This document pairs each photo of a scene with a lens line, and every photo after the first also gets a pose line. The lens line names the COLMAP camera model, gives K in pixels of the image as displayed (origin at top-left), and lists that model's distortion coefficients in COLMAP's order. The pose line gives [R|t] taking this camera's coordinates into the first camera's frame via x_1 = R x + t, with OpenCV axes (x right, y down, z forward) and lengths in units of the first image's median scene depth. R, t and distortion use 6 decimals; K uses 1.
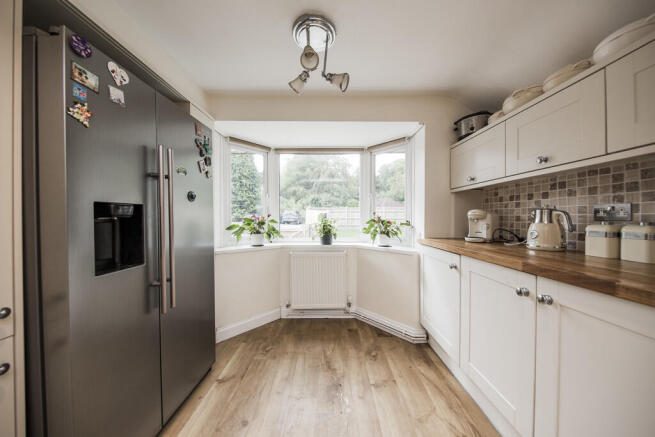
lens RADIAL K [[220.6, 0, 327.2], [0, 220.6, 218.4], [0, 0, 1]] dist [-0.001390, -0.000177]
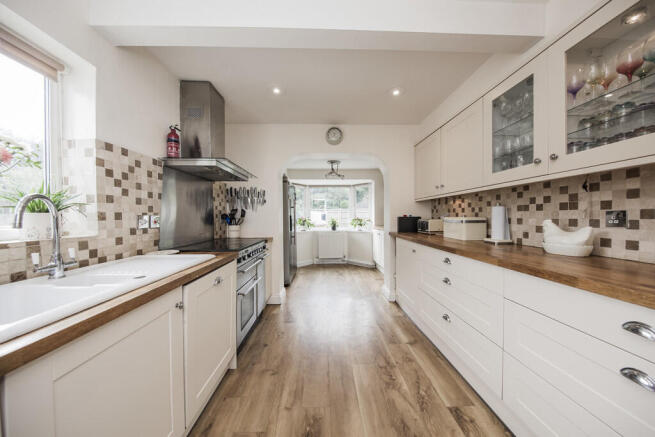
lens RADIAL K [[220.6, 0, 326.9], [0, 220.6, 219.1], [0, 0, 1]] dist [-0.001390, -0.000177]
pose [[0.999494, -0.006112, 0.031199, -0.146133], [0.006210, 0.999976, -0.003062, 0.014367], [-0.031180, 0.003255, 0.999508, -1.236806]]
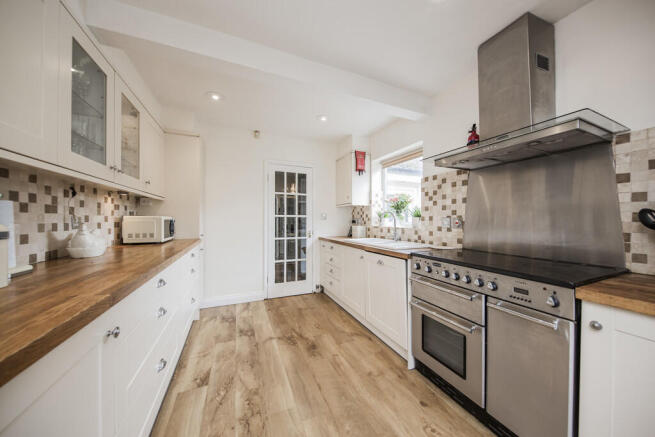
lens RADIAL K [[220.6, 0, 329.0], [0, 220.6, 217.8], [0, 0, 1]] dist [-0.001390, -0.000177]
pose [[-0.916467, -0.003298, -0.400096, 0.727638], [-0.006228, 0.999962, 0.006023, -0.048804], [0.400062, 0.008011, -0.916453, 3.152499]]
